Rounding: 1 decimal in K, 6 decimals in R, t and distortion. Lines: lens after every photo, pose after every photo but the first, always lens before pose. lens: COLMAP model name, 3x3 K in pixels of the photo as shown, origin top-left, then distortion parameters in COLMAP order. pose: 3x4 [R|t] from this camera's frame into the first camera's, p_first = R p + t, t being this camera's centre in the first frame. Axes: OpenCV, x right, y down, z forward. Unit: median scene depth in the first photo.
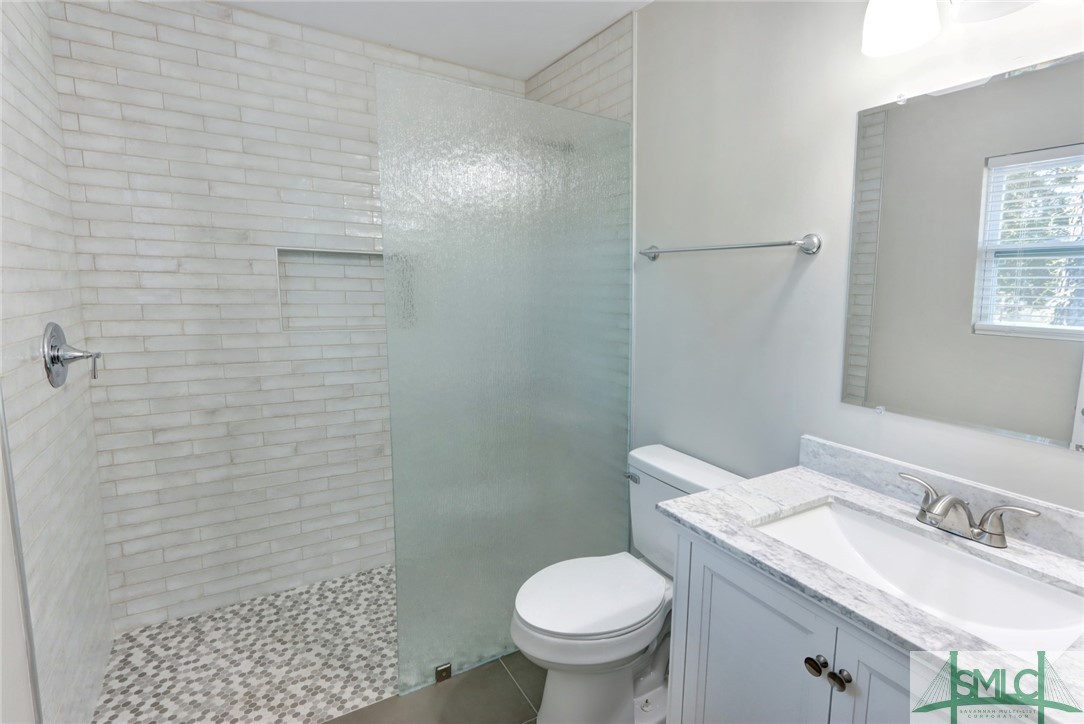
lens RADIAL K [[498.3, 0, 535.6], [0, 498.3, 355.7], [0, 0, 1]] dist [0.002248, 0.000769]
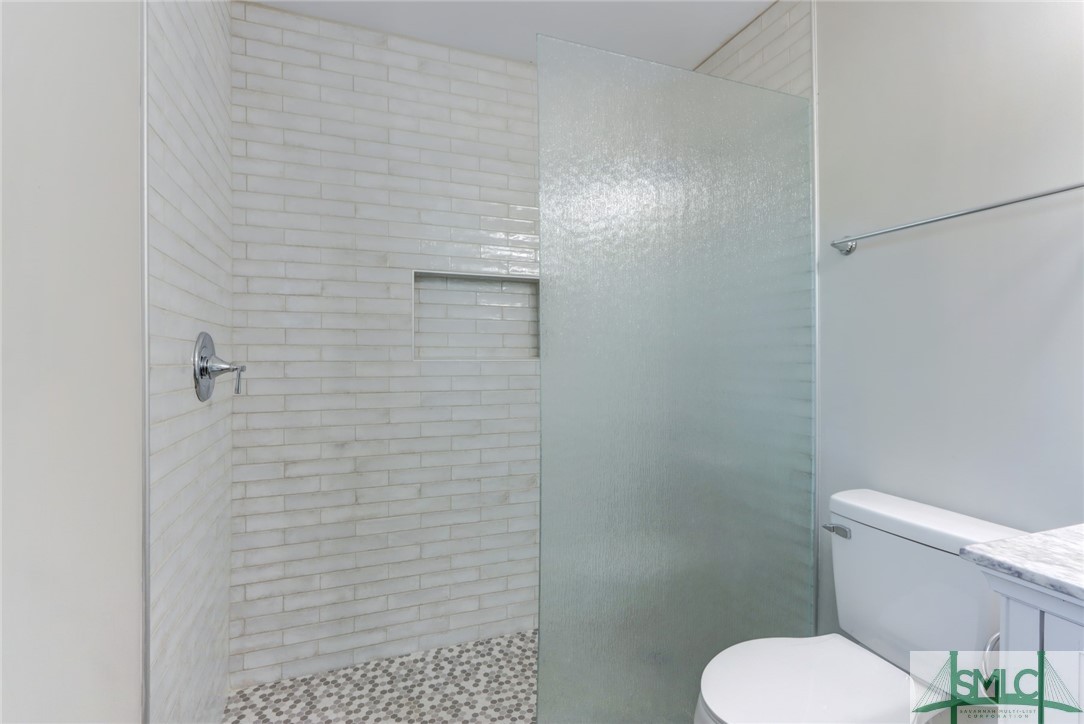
lens RADIAL K [[502.3, 0, 545.9], [0, 502.3, 347.8], [0, 0, 1]] dist [0.006680, 0.000130]
pose [[0.984550, -0.023578, -0.173511, -0.094259], [-0.001706, 0.989554, -0.144150, 0.067694], [0.175098, 0.142219, 0.974225, 0.107683]]
